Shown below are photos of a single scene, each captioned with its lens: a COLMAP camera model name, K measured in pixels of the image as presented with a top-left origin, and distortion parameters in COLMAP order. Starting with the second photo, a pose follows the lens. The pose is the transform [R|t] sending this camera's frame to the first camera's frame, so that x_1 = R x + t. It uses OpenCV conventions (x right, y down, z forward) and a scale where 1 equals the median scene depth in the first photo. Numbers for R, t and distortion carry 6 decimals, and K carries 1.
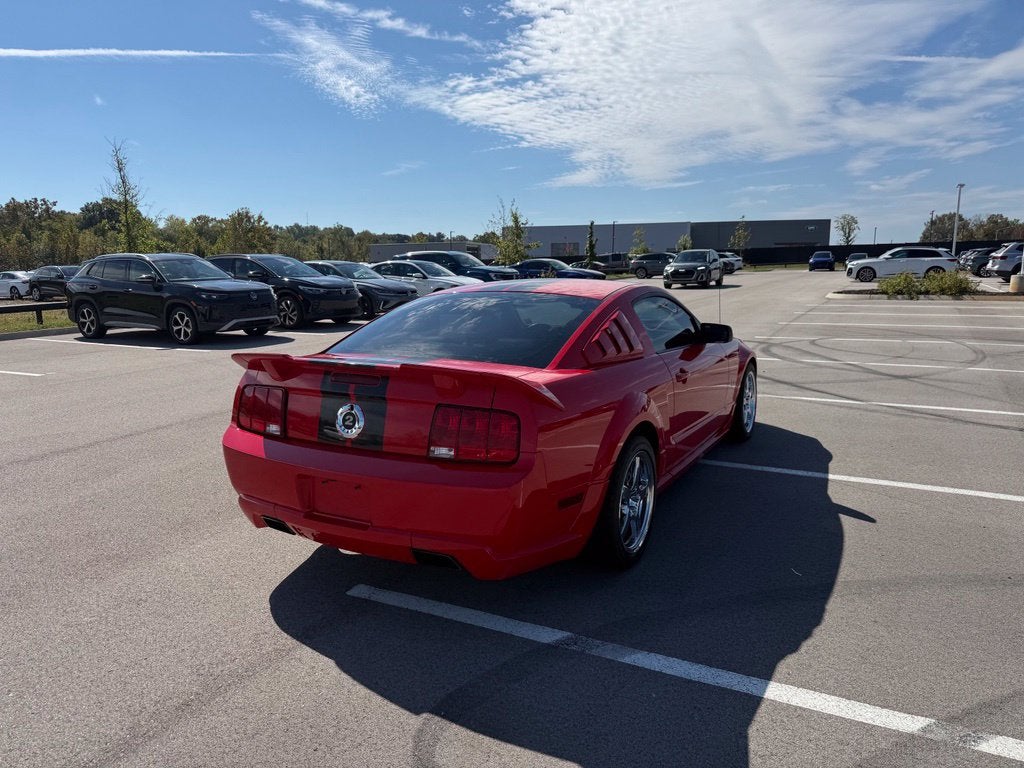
lens RADIAL K [[715.6, 0, 507.0], [0, 715.6, 401.3], [0, 0, 1]] dist [0.061962, -0.101975]
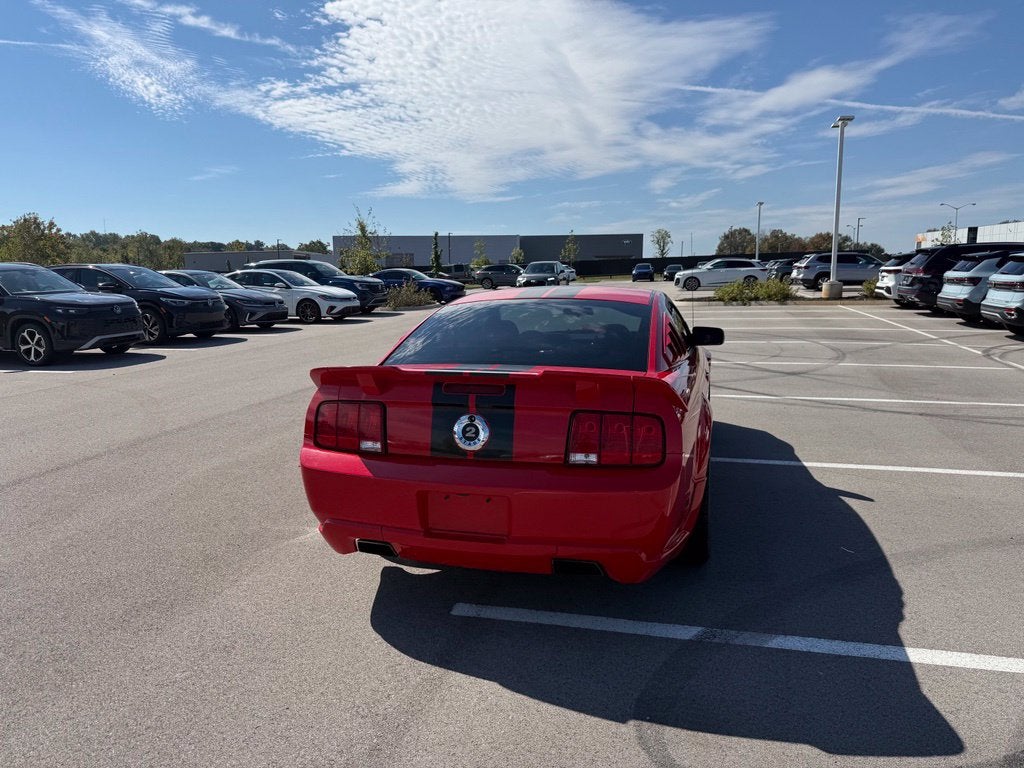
lens RADIAL K [[714.0, 0, 507.2], [0, 714.0, 407.6], [0, 0, 1]] dist [0.036645, -0.053269]
pose [[0.972568, -0.044742, 0.228275, -0.067950], [0.045983, 0.998942, -0.000119, -0.000701], [-0.228028, 0.010613, 0.973597, 0.010299]]
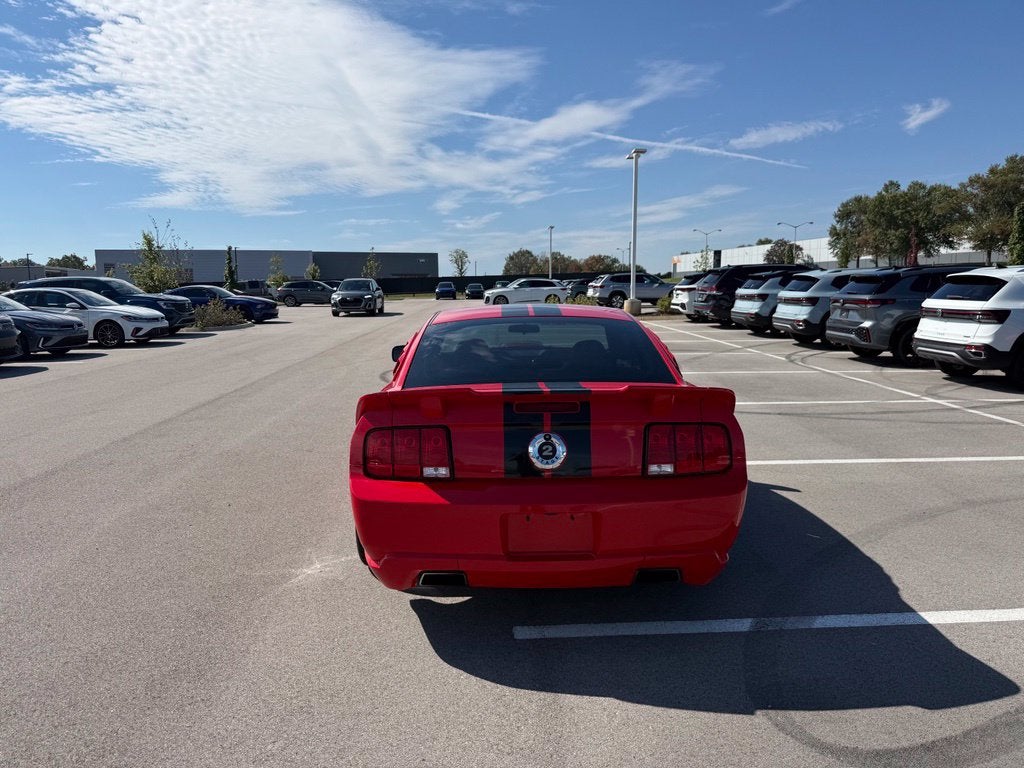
lens RADIAL K [[714.0, 0, 507.2], [0, 714.0, 407.6], [0, 0, 1]] dist [0.036645, -0.053269]
pose [[0.867811, -0.083456, 0.489836, -0.127139], [0.097822, 0.995197, -0.003749, -0.005752], [-0.487171, 0.051171, 0.871806, 0.033777]]
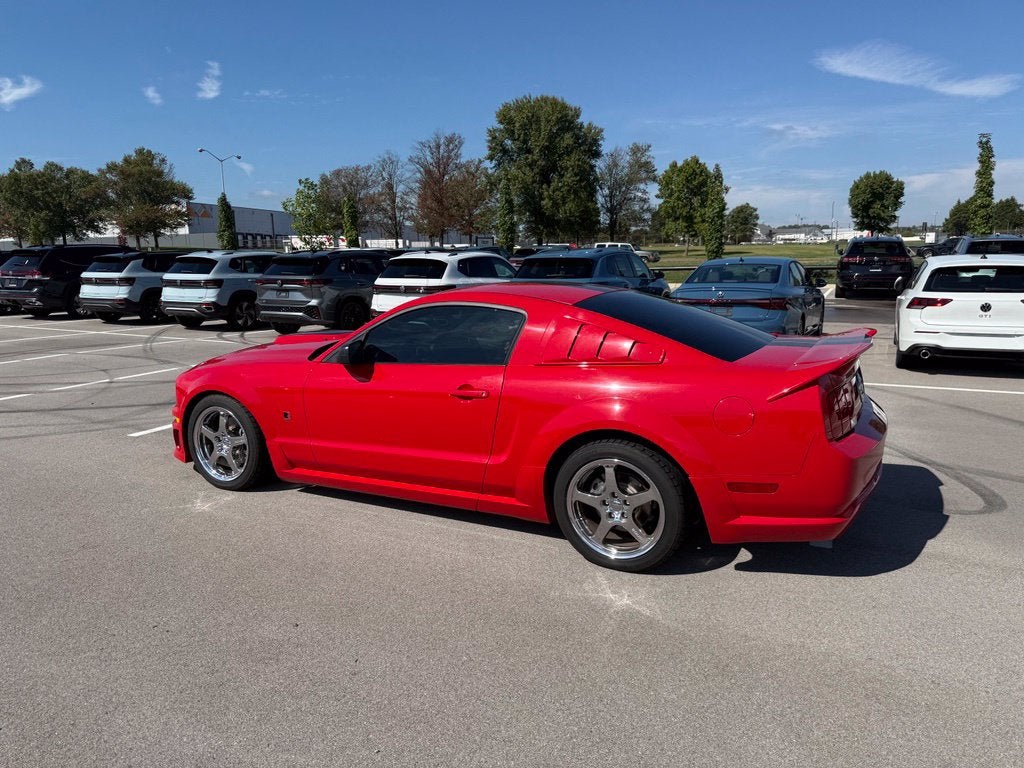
lens RADIAL K [[714.0, 0, 507.2], [0, 714.0, 407.6], [0, 0, 1]] dist [0.036645, -0.053269]
pose [[-0.018428, -0.191830, 0.981255, -0.251083], [0.202764, 0.960311, 0.191543, -0.051839], [-0.979054, 0.202493, 0.021200, 0.273955]]
